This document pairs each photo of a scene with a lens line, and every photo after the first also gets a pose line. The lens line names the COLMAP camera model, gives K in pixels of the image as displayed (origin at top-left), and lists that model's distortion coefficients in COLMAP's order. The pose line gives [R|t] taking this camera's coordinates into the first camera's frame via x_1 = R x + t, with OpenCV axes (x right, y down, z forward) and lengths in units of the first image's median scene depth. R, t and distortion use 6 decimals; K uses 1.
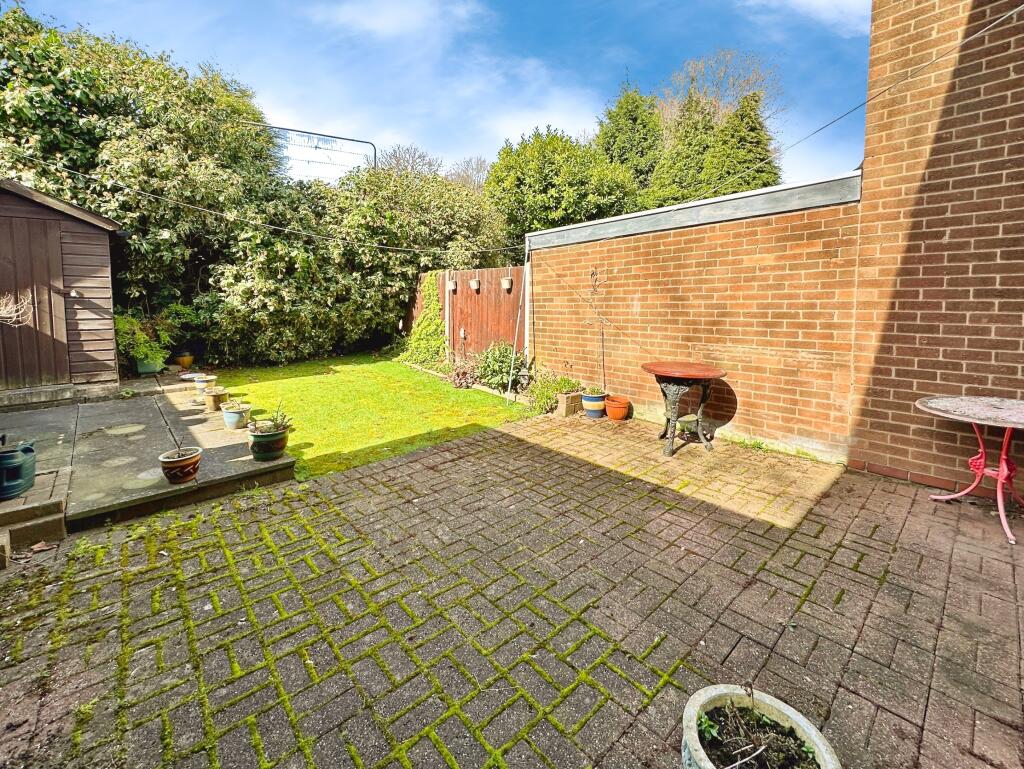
lens RADIAL K [[412.4, 0, 481.2], [0, 412.4, 317.9], [0, 0, 1]] dist [-0.001619, -0.000034]
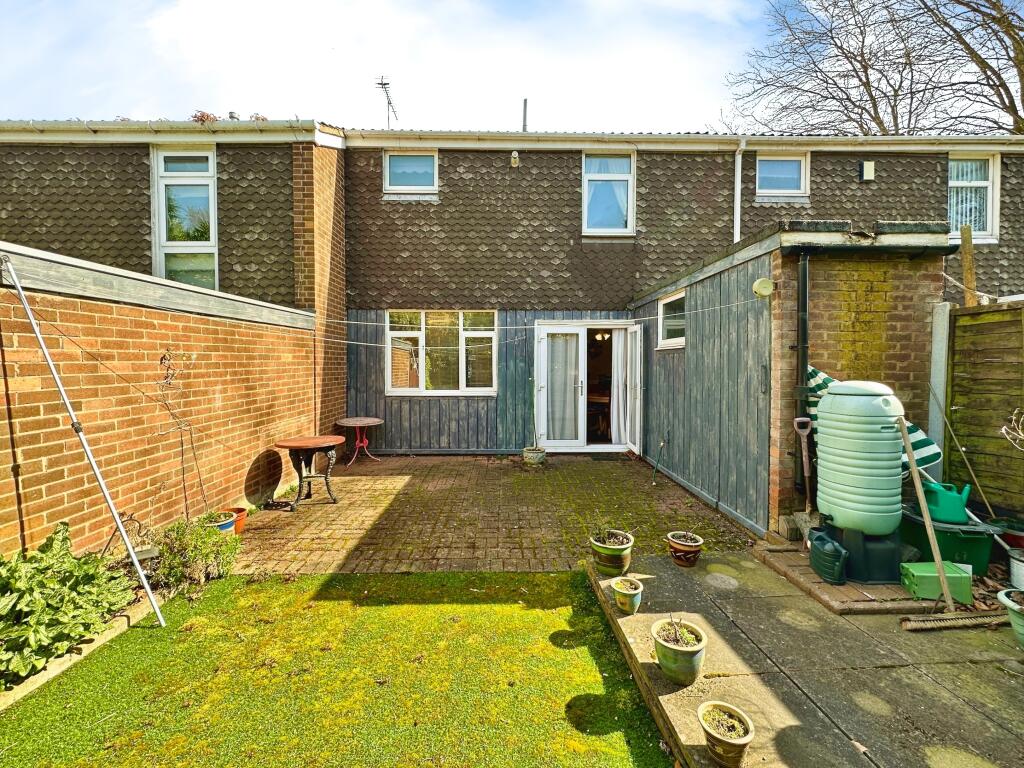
lens RADIAL K [[410.9, 0, 513.7], [0, 410.9, 384.5], [0, 0, 1]] dist [0.000823, -0.001016]
pose [[-0.781583, -0.022528, 0.623395, -0.639459], [0.037618, 0.995827, 0.083149, -0.107907], [-0.622667, 0.088439, -0.777473, 1.278853]]
